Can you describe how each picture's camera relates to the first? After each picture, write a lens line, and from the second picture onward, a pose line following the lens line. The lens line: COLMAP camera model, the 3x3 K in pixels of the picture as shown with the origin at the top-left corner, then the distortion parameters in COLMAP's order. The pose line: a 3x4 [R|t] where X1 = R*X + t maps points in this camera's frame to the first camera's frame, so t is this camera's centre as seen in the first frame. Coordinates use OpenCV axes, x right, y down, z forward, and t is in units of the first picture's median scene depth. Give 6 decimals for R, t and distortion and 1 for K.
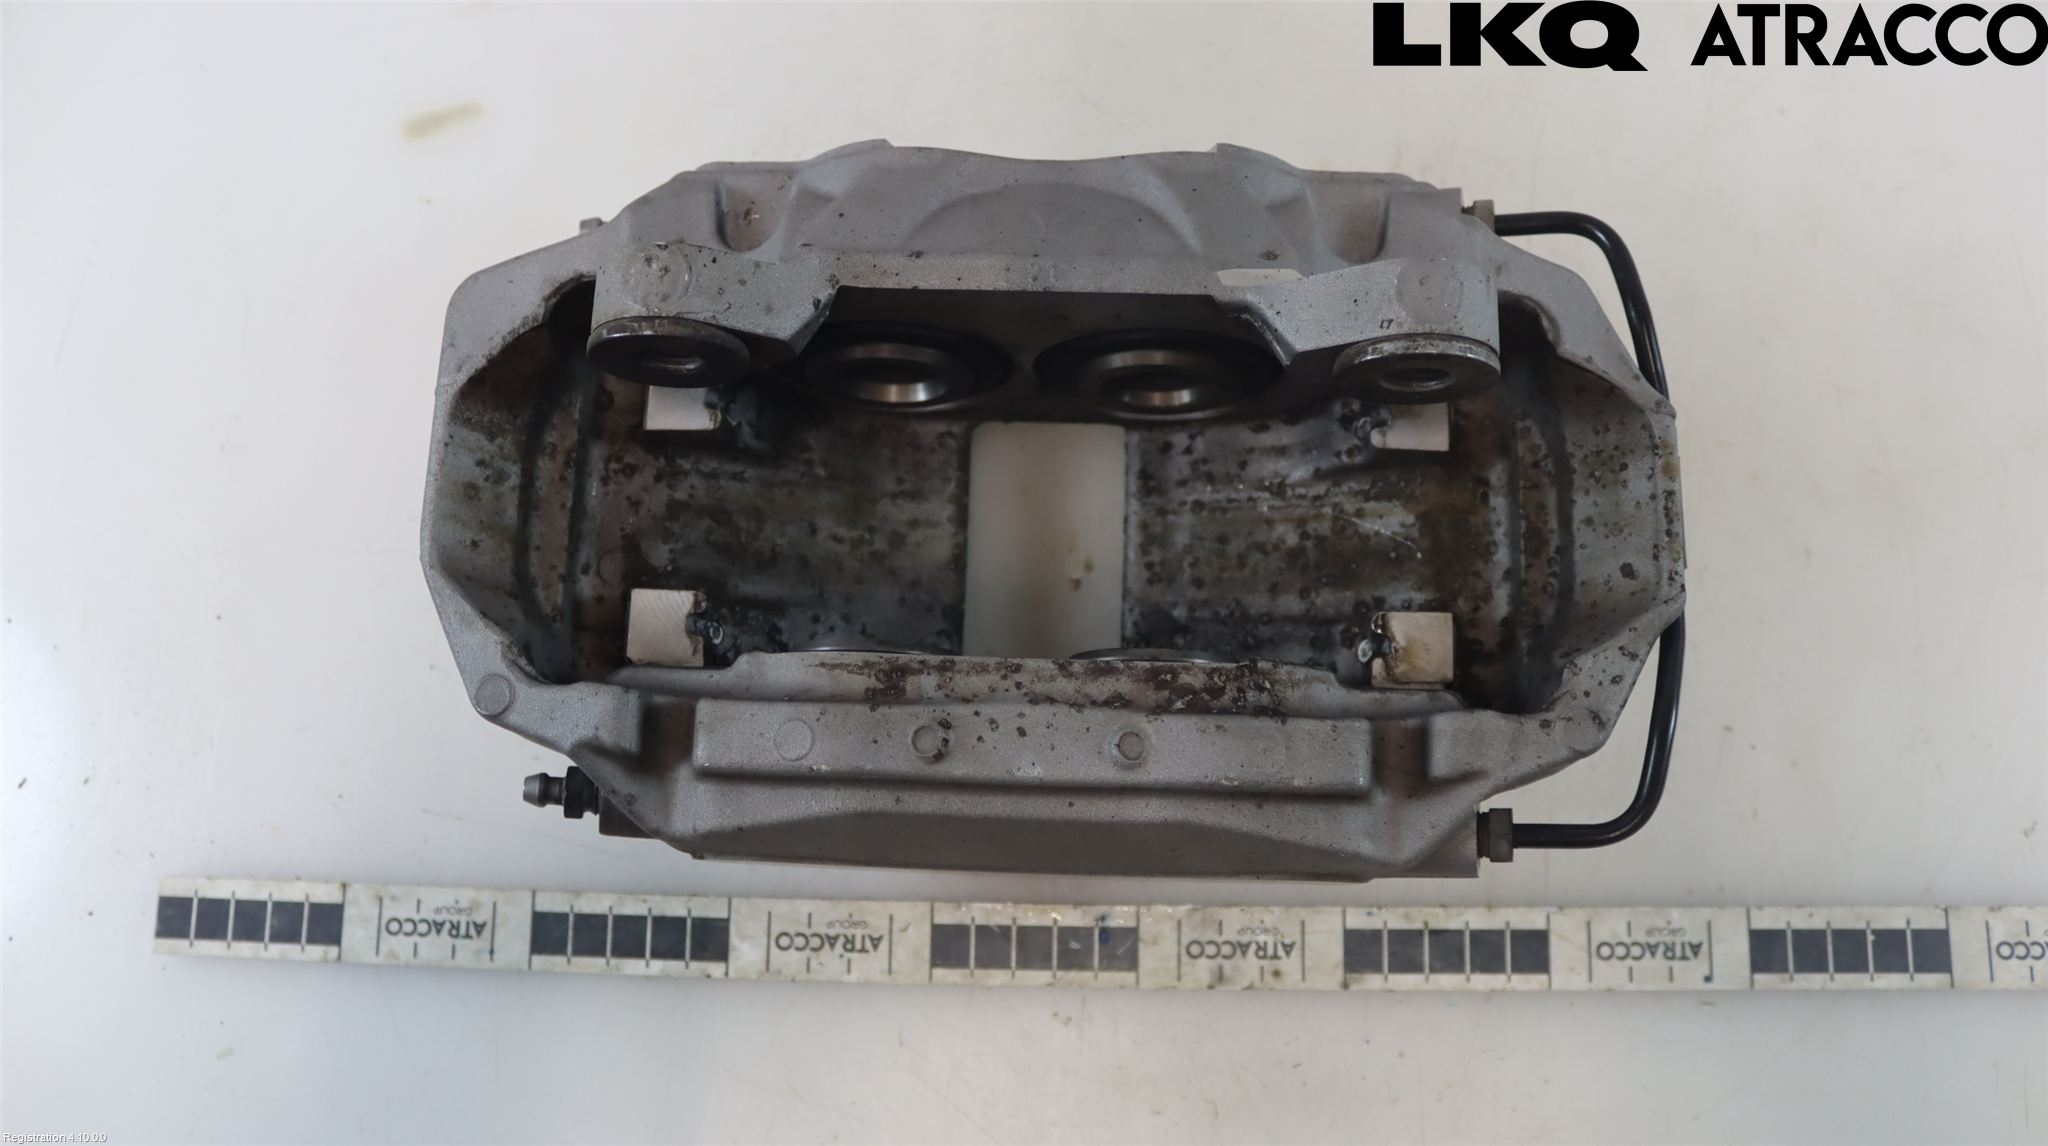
lens RADIAL K [[1609.6, 0, 1014.6], [0, 1609.6, 578.1], [0, 0, 1]] dist [-0.157530, 0.109441]
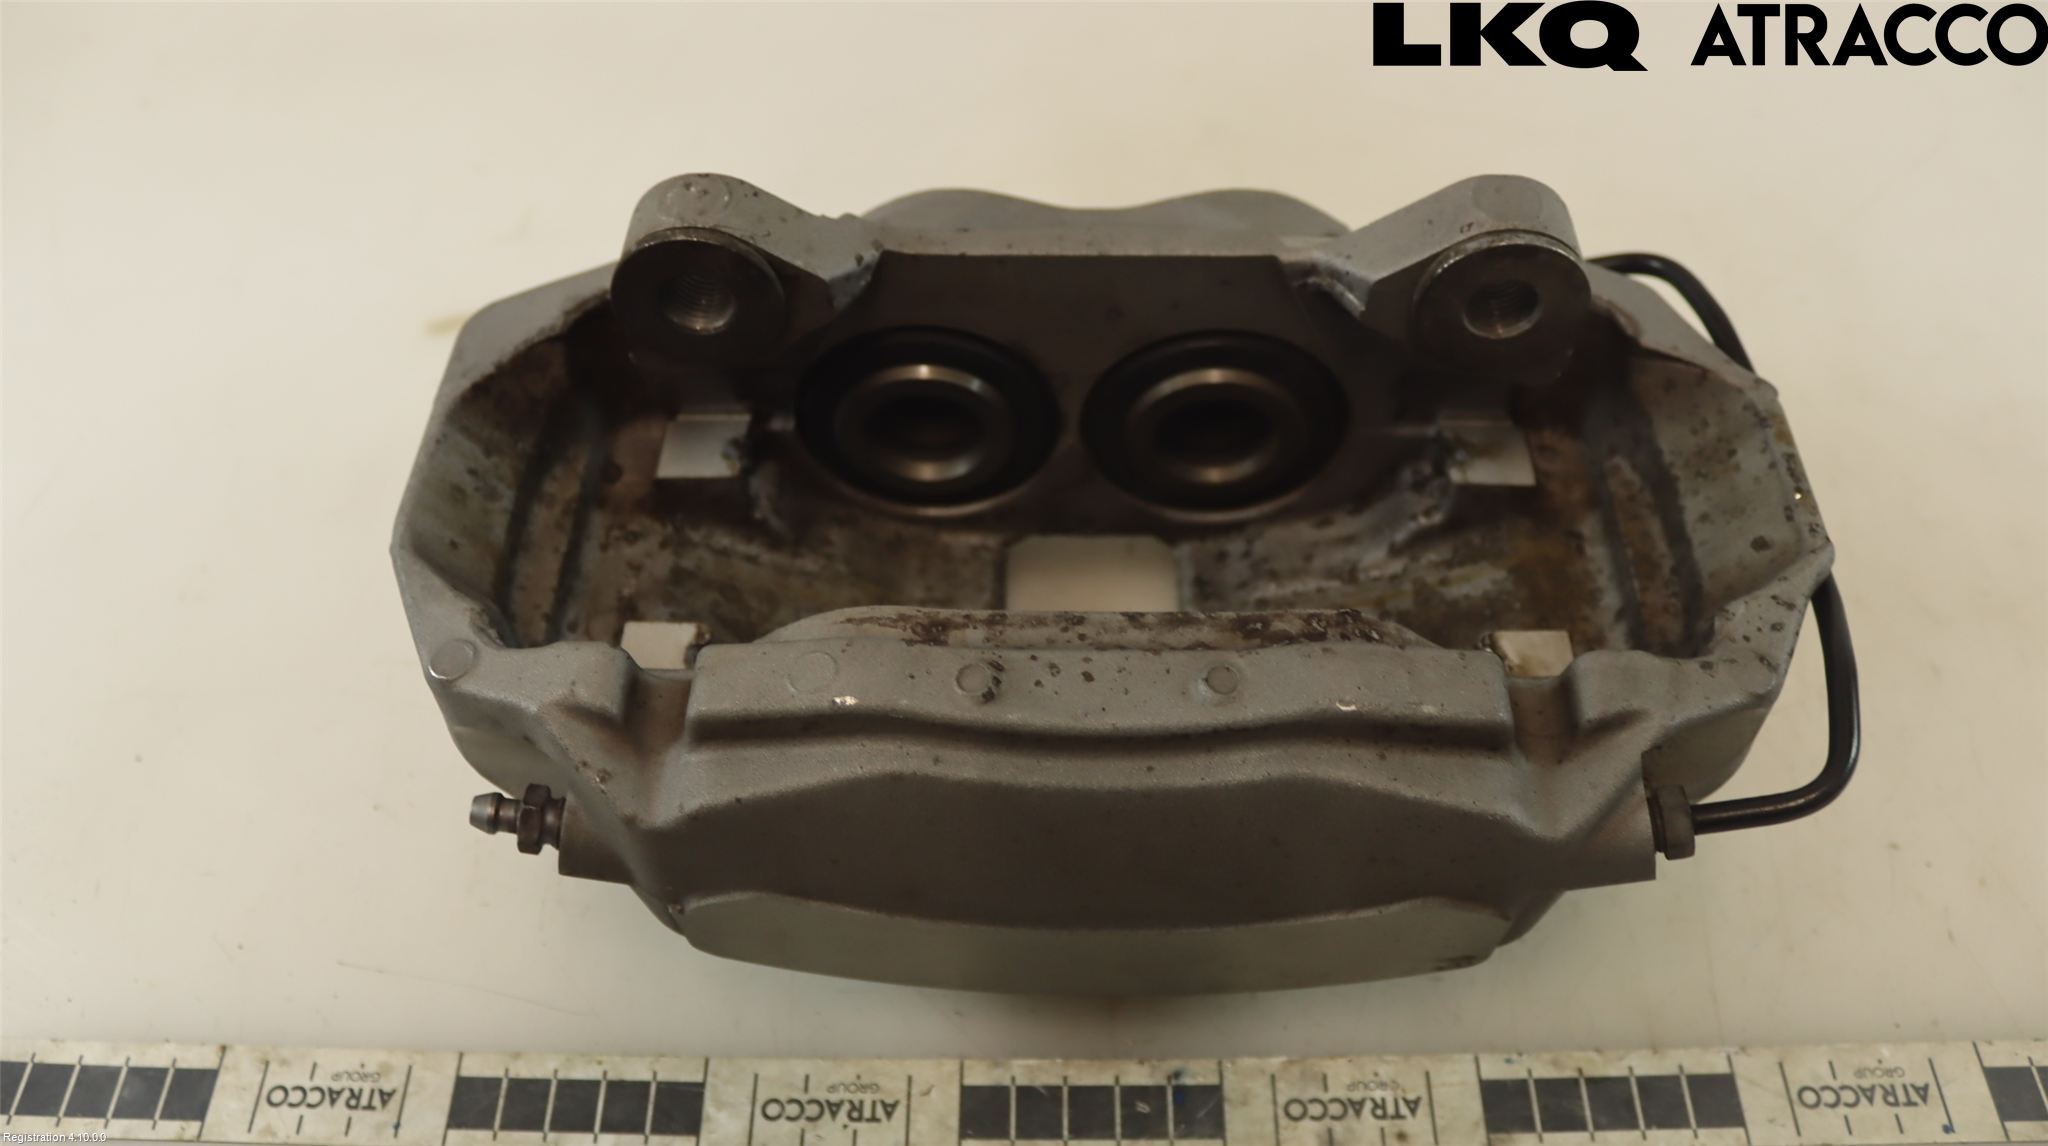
lens RADIAL K [[1609.6, 0, 1015.0], [0, 1609.6, 582.7], [0, 0, 1]] dist [-0.157530, 0.109441]
pose [[0.999913, 0.000535, 0.013155, -0.036432], [0.005108, 0.905136, -0.425092, 0.332413], [-0.012134, 0.425122, 0.905054, 0.187413]]
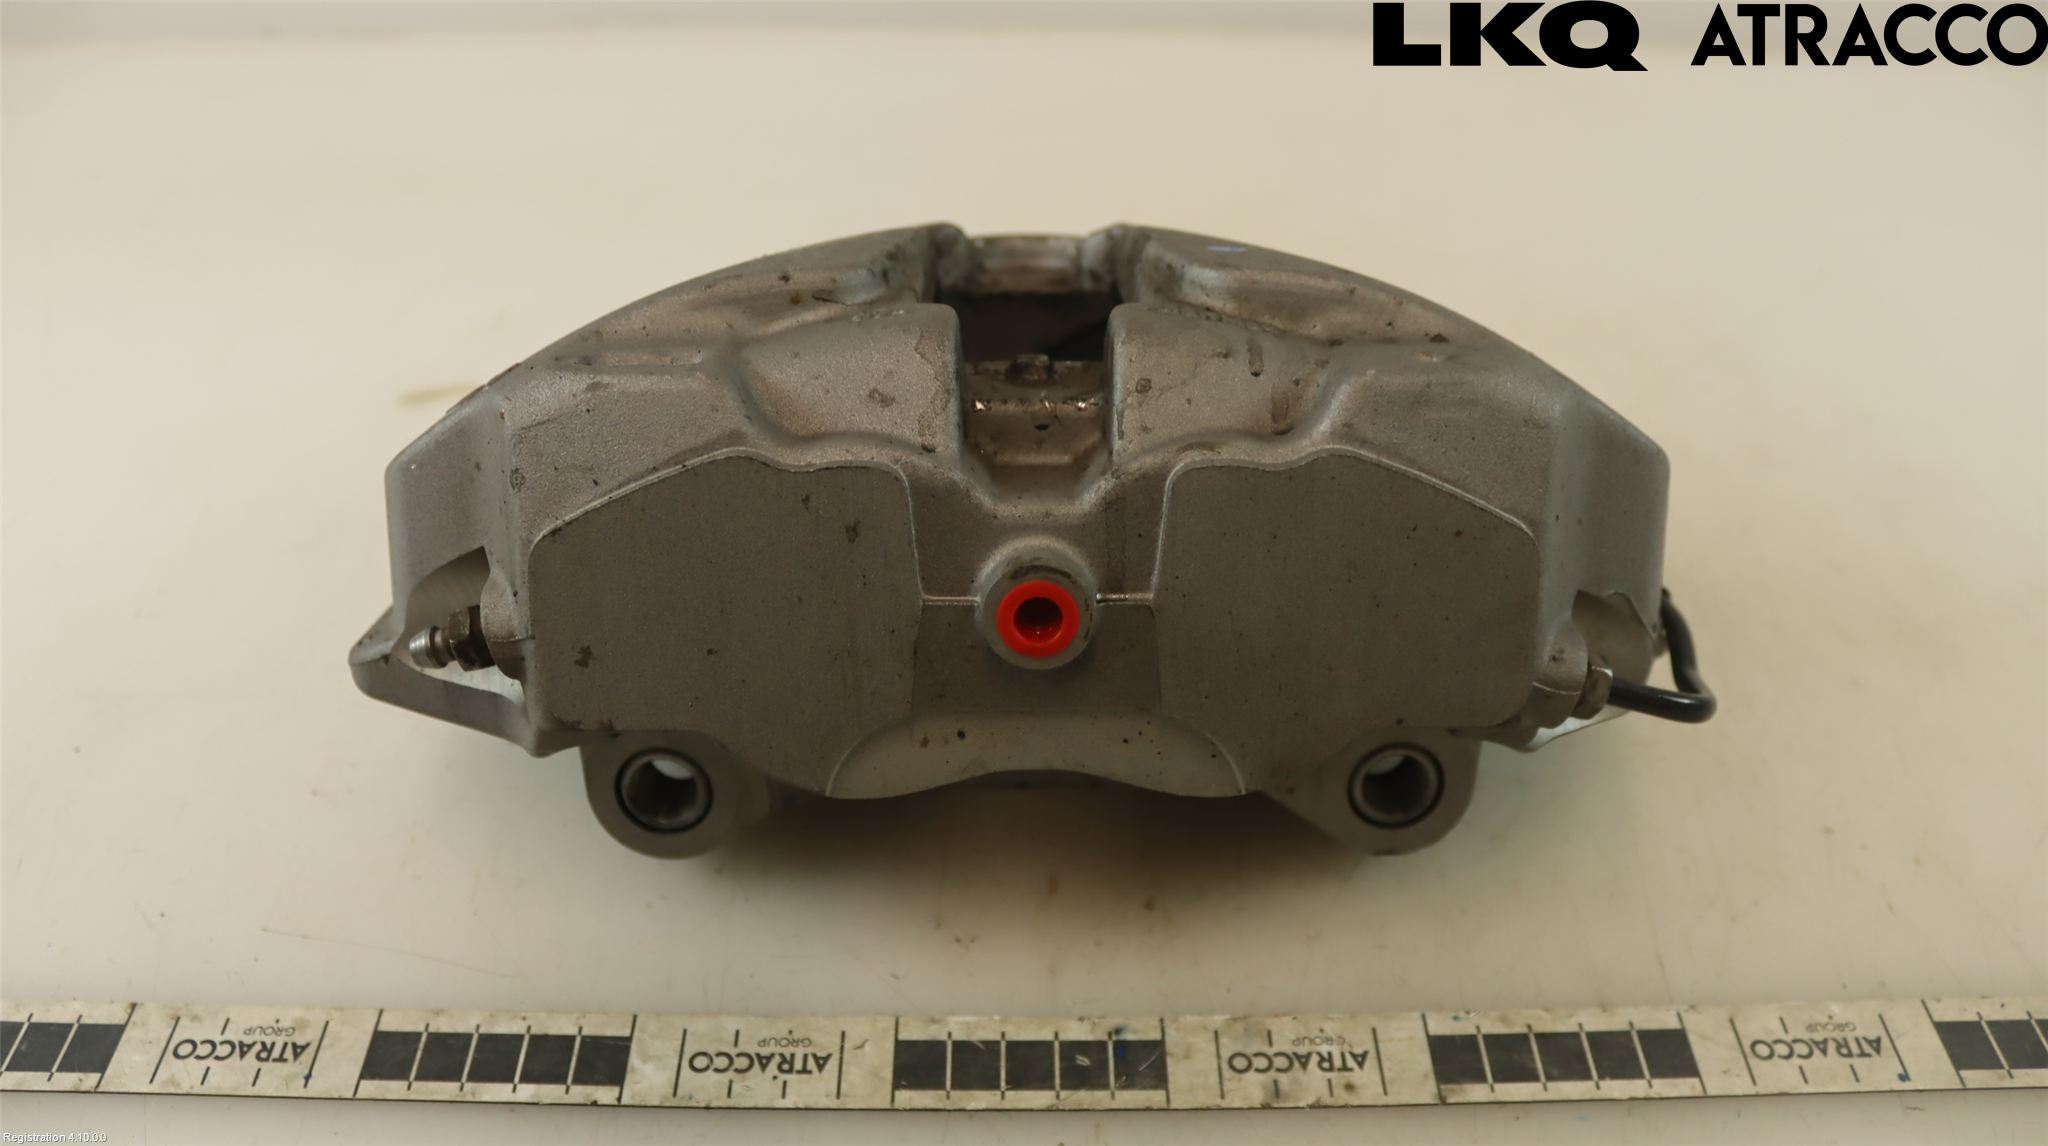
lens RADIAL K [[1609.6, 0, 1017.9], [0, 1609.6, 576.4], [0, 0, 1]] dist [-0.157530, 0.109441]
pose [[0.999042, 0.015978, 0.040737, -0.028581], [0.011717, 0.799273, -0.600854, 0.509126], [-0.042161, 0.600755, 0.798320, 0.259812]]
